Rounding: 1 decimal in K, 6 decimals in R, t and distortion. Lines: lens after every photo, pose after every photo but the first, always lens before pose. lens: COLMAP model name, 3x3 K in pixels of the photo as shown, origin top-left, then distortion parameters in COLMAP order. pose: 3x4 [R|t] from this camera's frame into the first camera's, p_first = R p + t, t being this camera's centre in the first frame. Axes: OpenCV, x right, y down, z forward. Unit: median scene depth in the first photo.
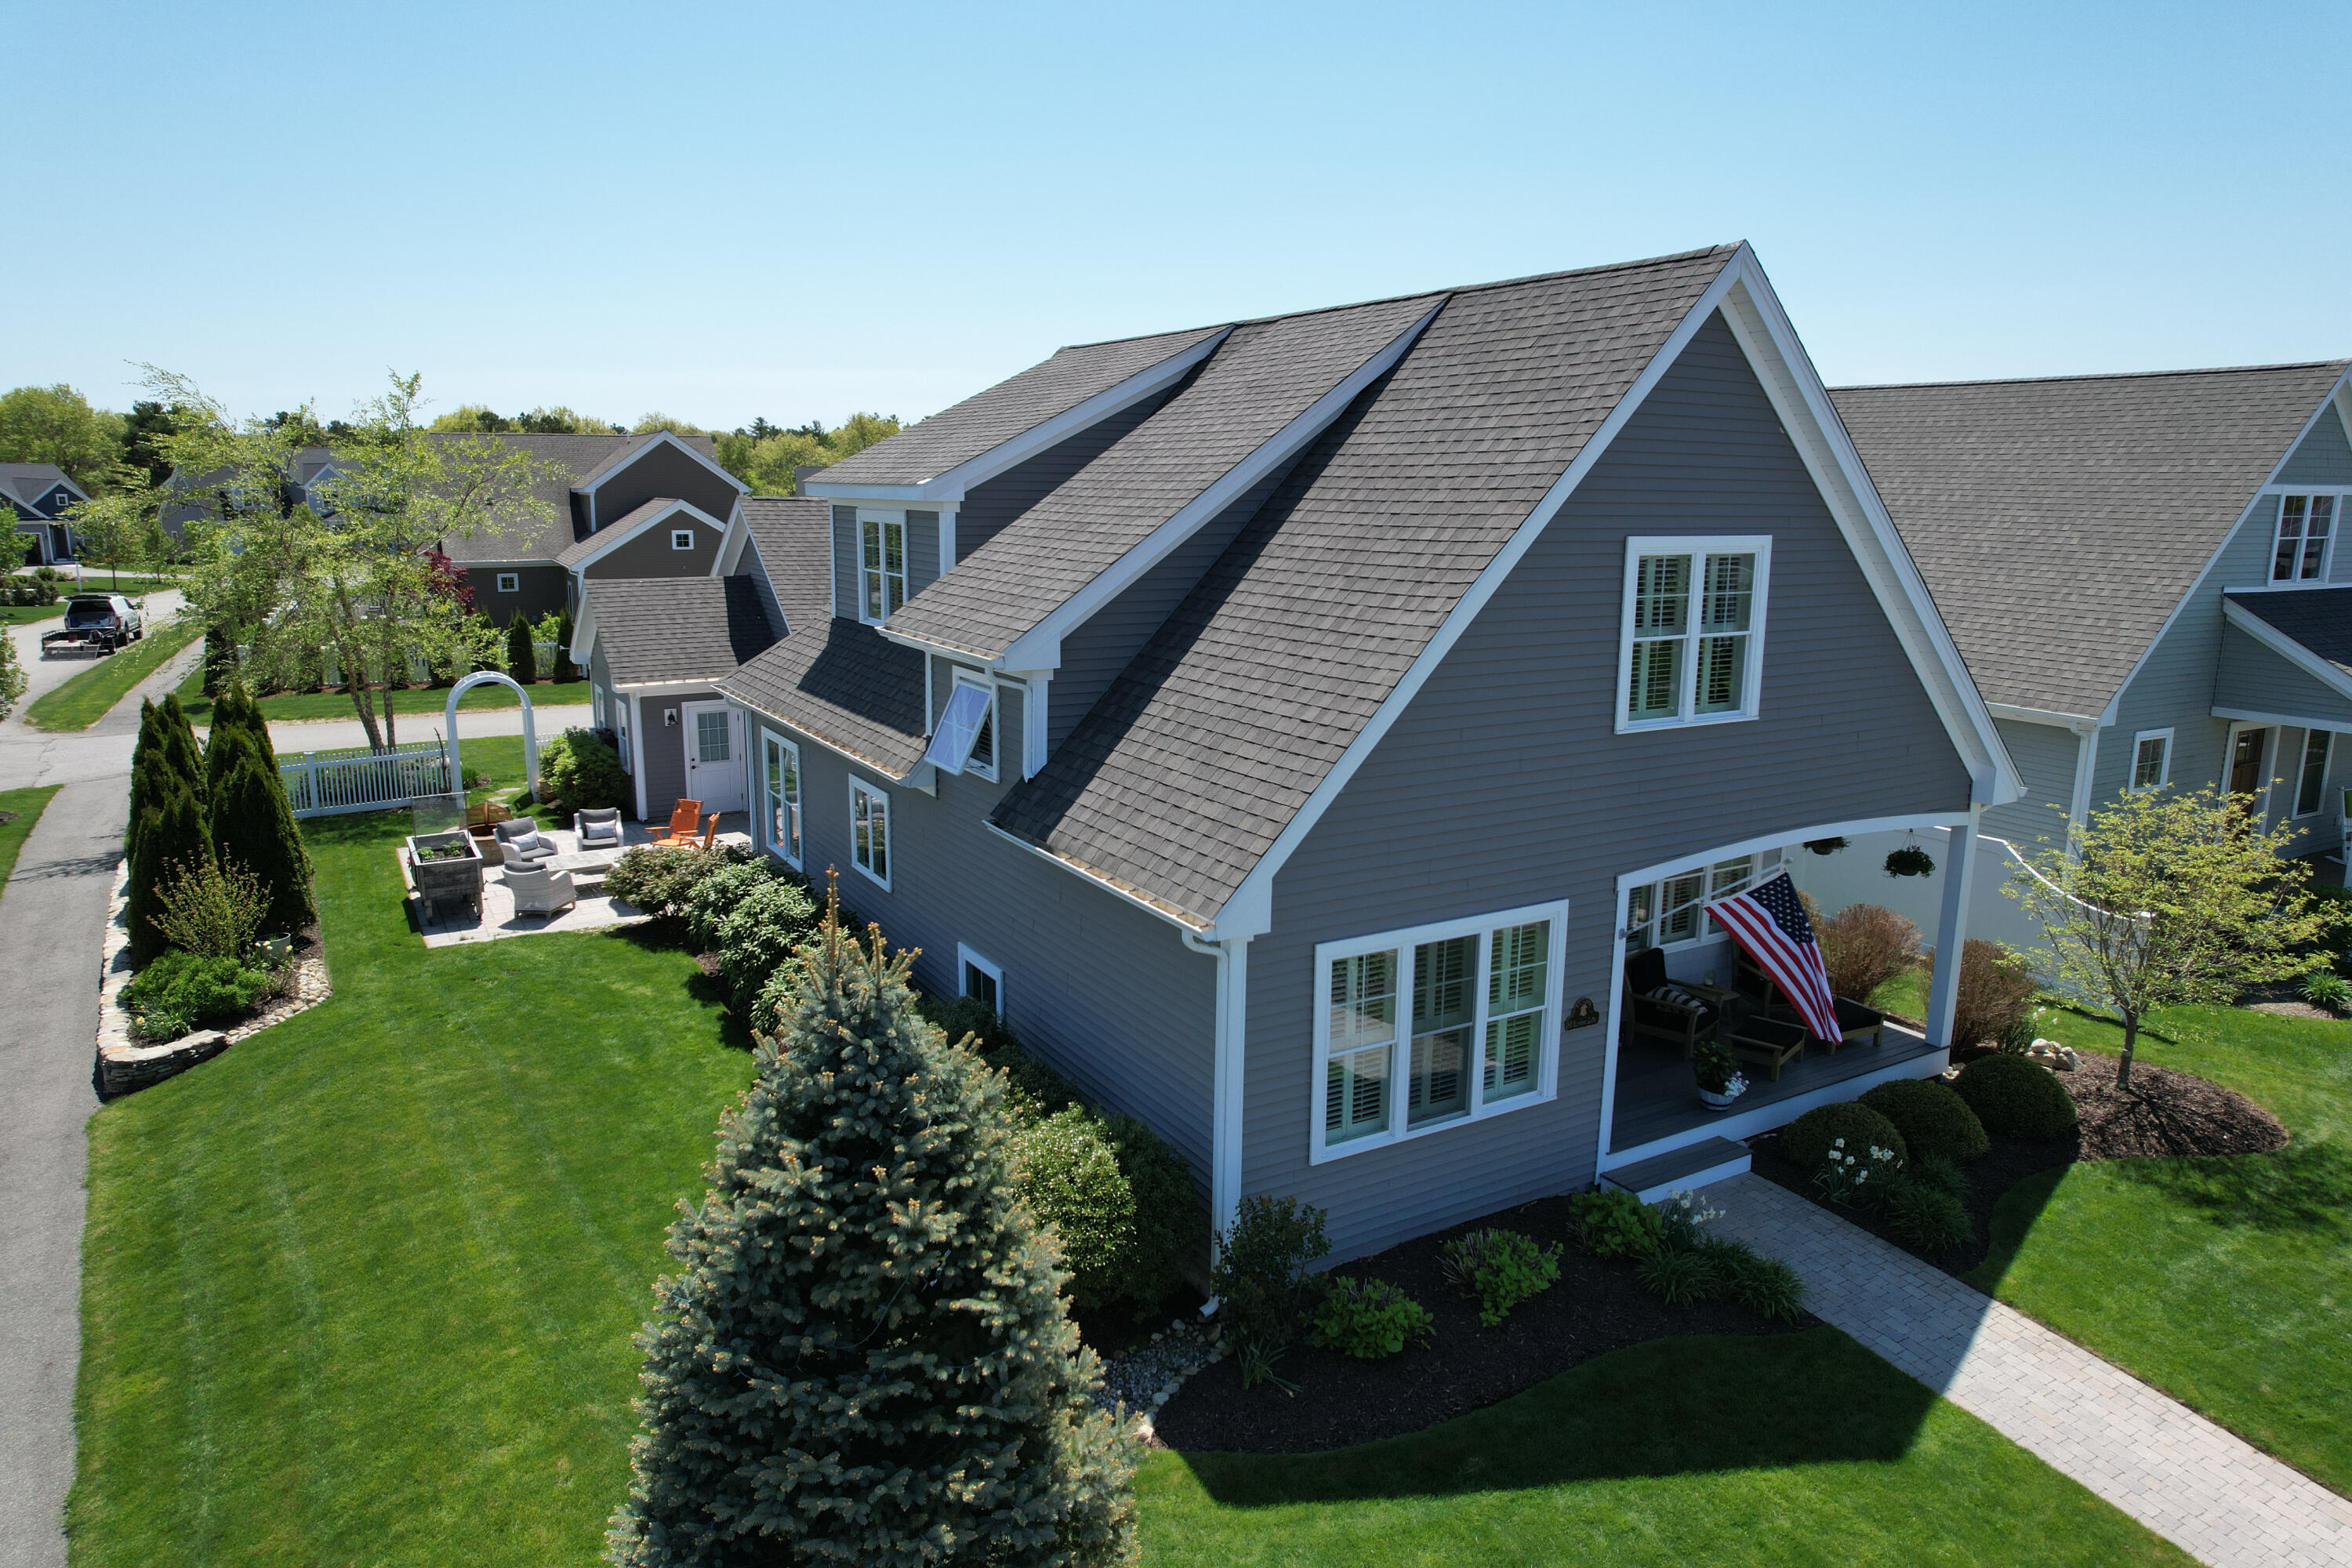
lens RADIAL K [[1511.9, 0, 1177.7], [0, 1511.9, 782.3], [0, 0, 1]] dist [-0.070411, 0.059738]
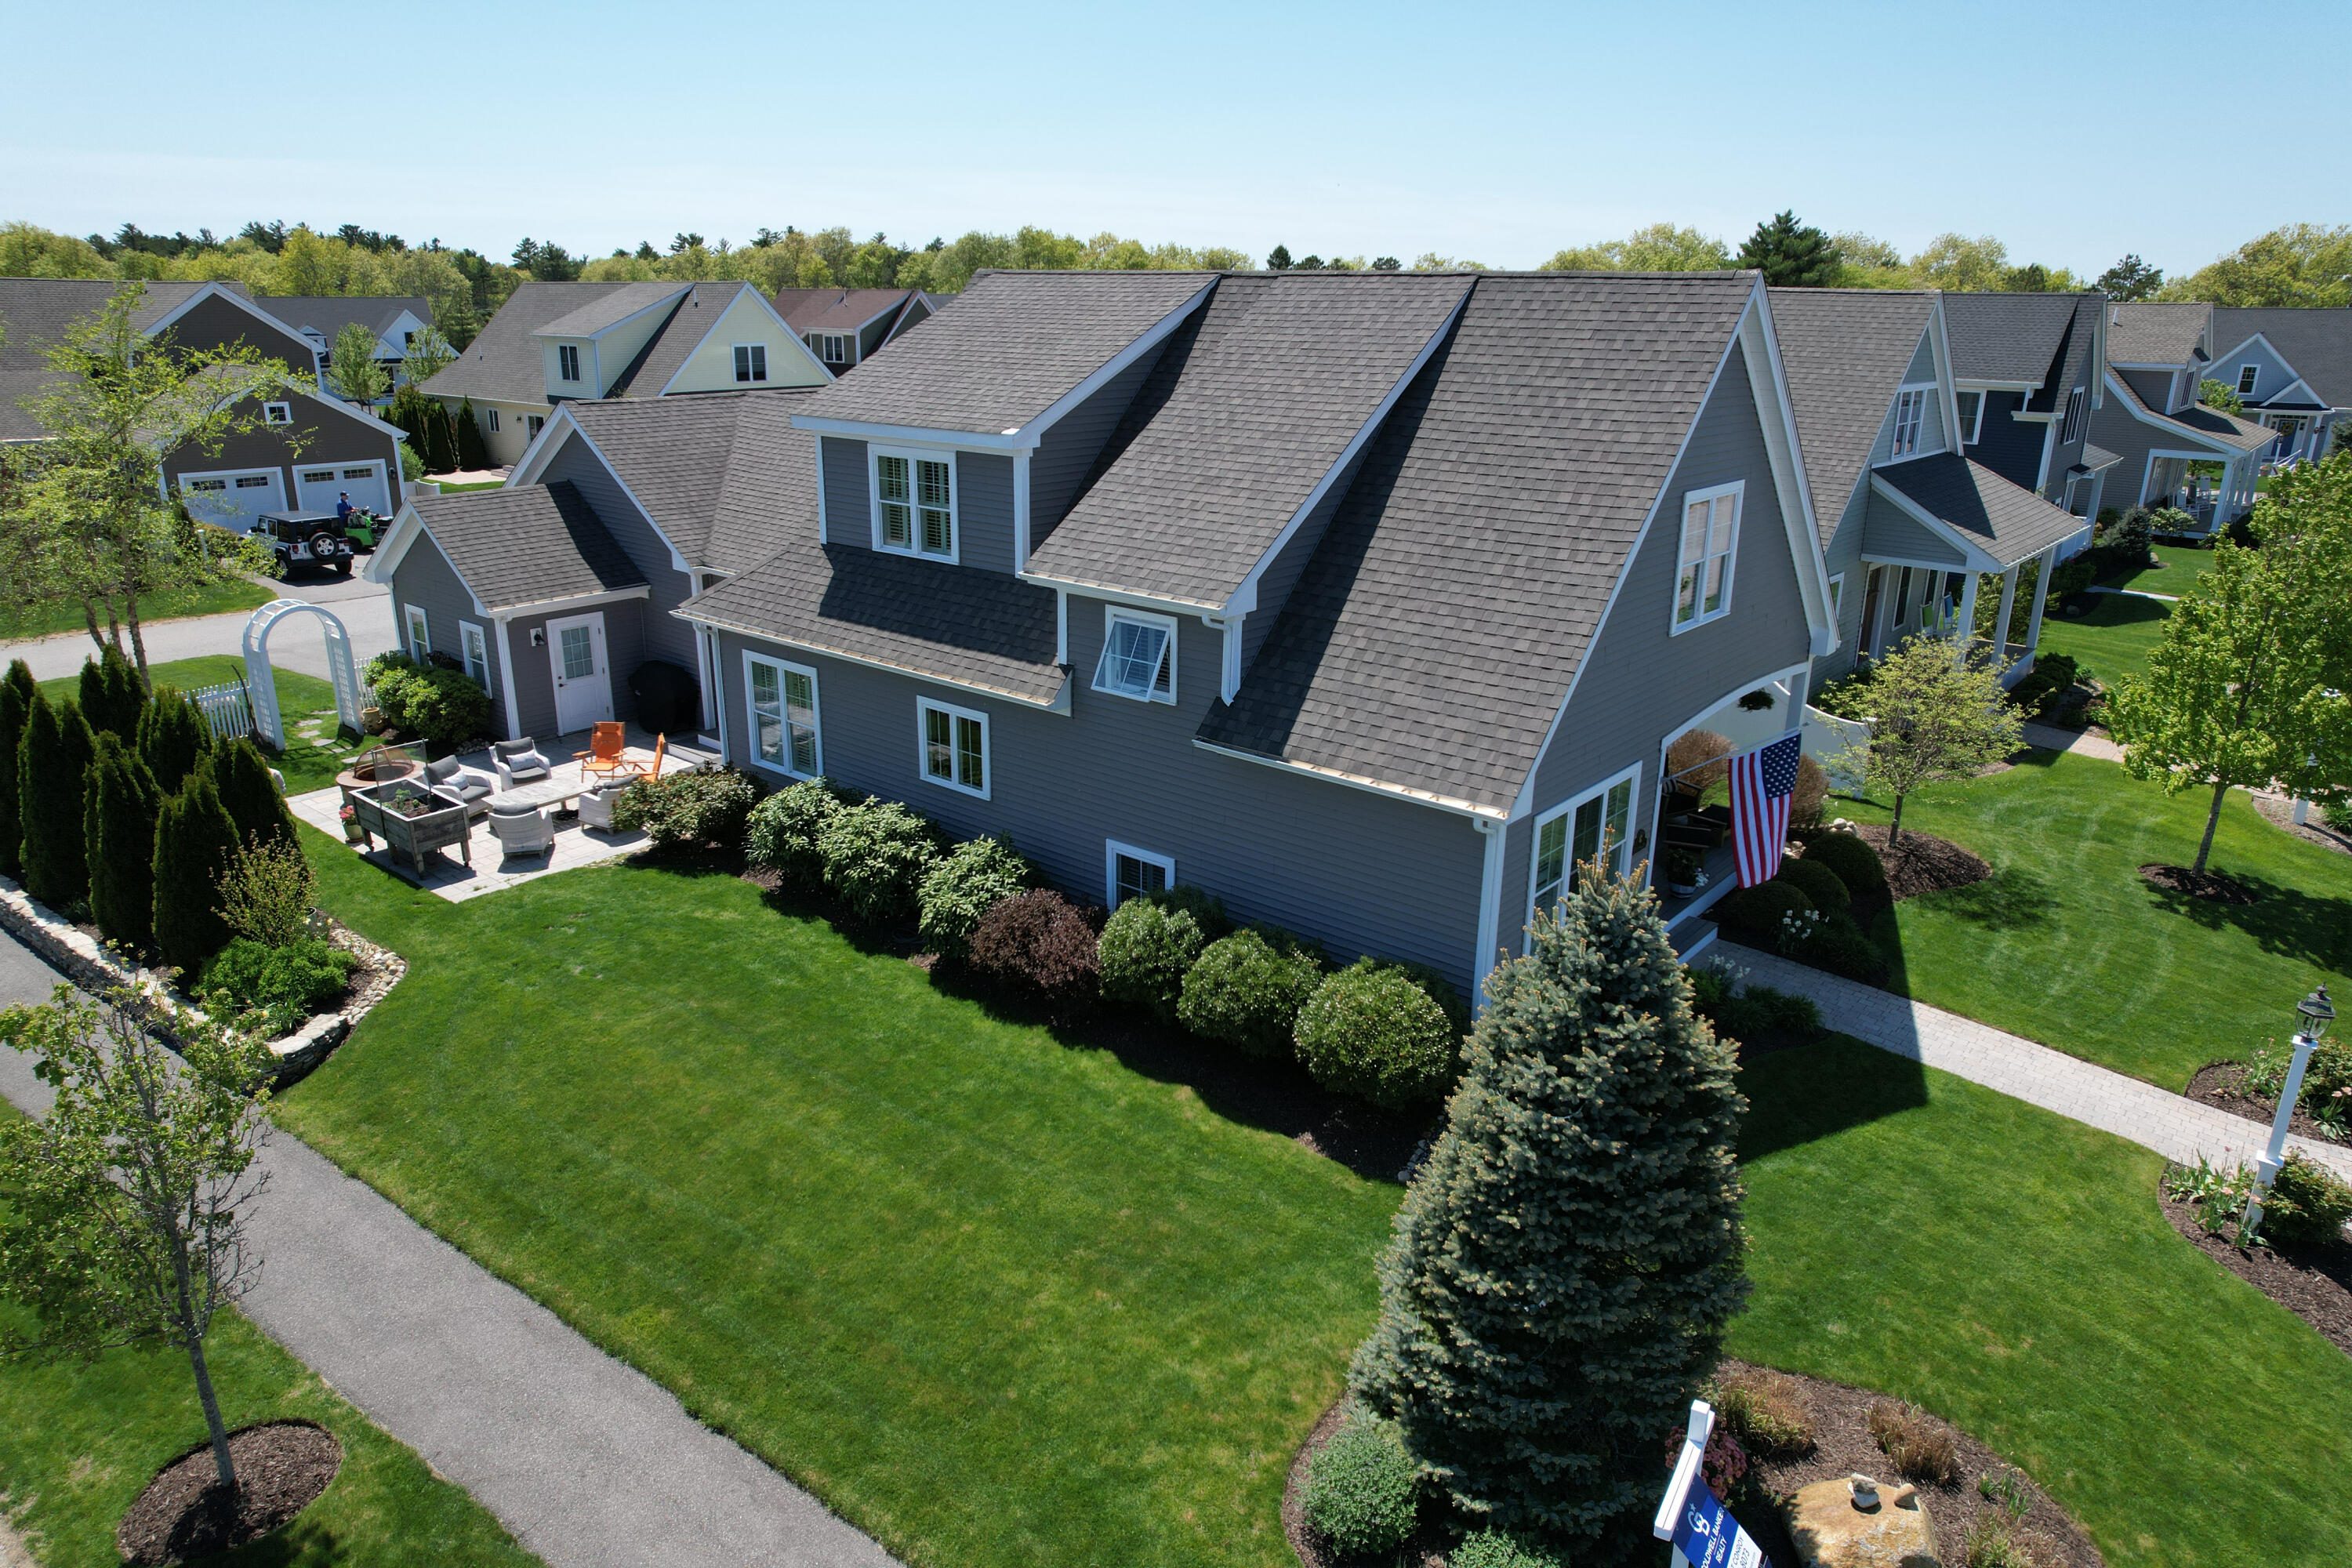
lens RADIAL K [[1511.9, 0, 1179.1], [0, 1511.9, 785.2], [0, 0, 1]] dist [-0.070411, 0.059738]
pose [[0.941261, -0.104576, 0.321080, -0.550908], [0.064644, 0.989055, 0.132629, -0.103124], [-0.331436, -0.104083, 0.937719, -0.134234]]
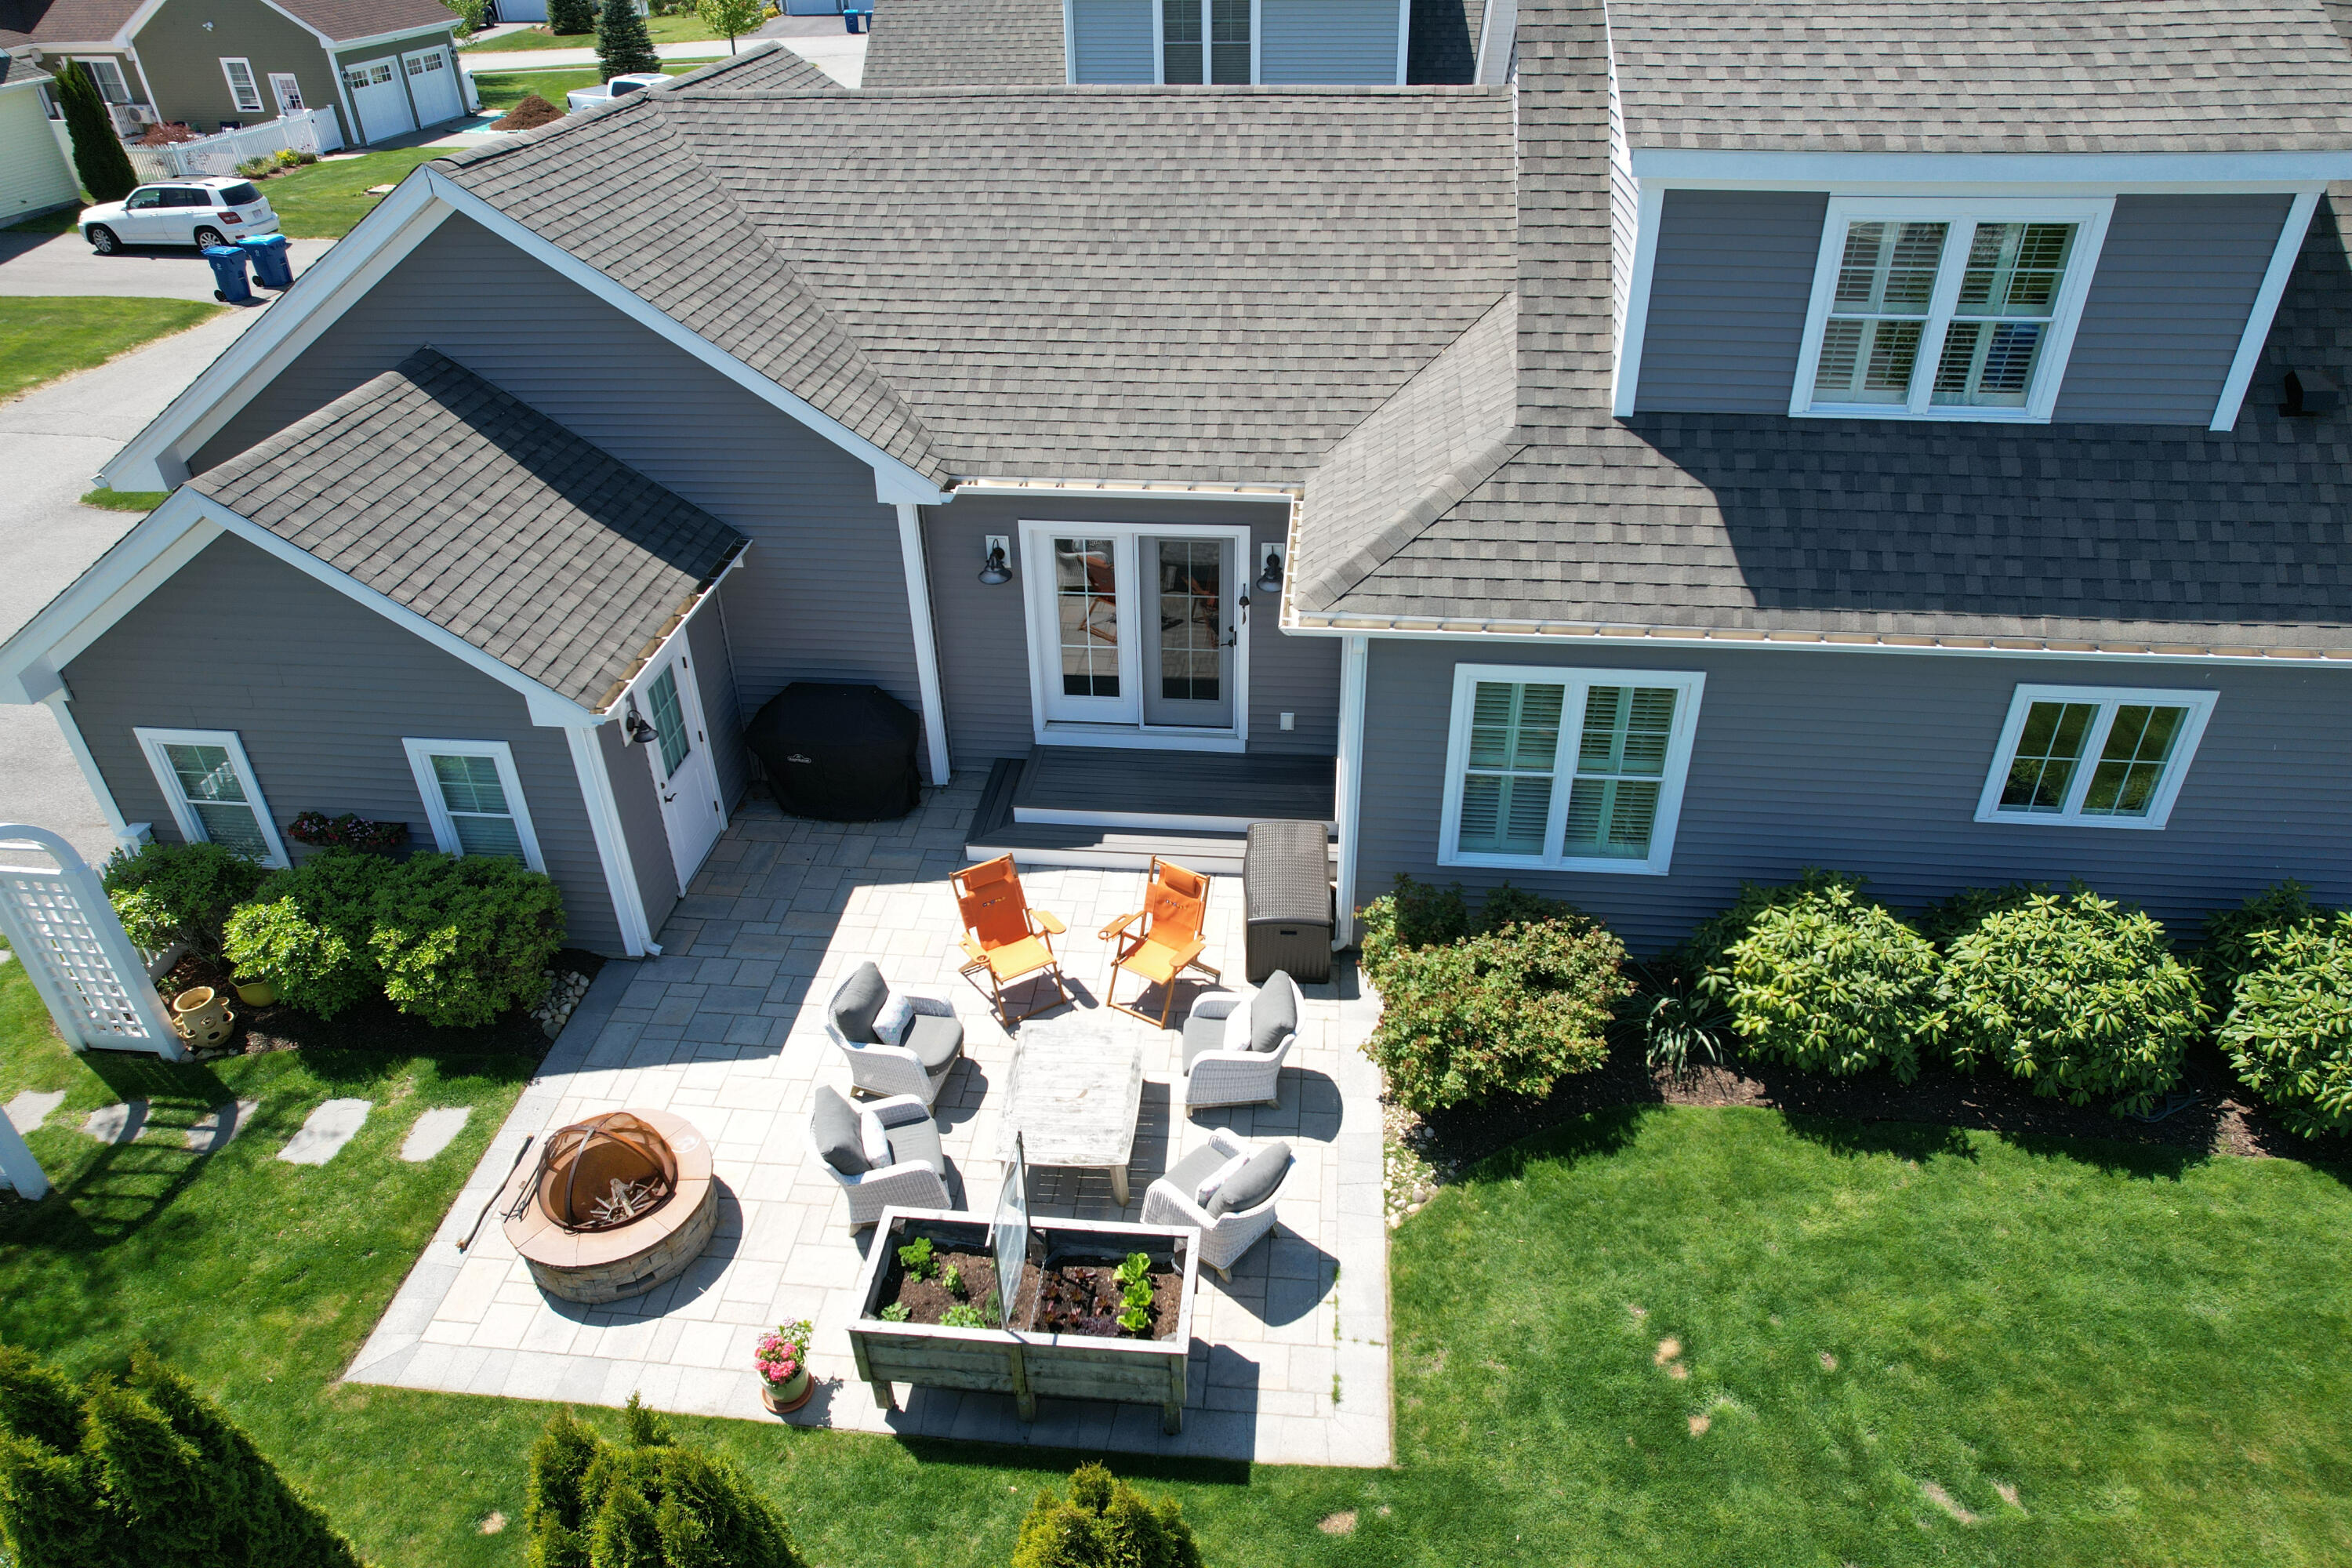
lens RADIAL K [[1511.9, 0, 1183.6], [0, 1511.9, 790.0], [0, 0, 1]] dist [-0.070411, 0.059738]
pose [[0.588636, -0.451973, 0.670245, -1.126580], [0.182599, 0.882012, 0.434410, -0.386959], [-0.787506, -0.133323, 0.601714, 1.251778]]
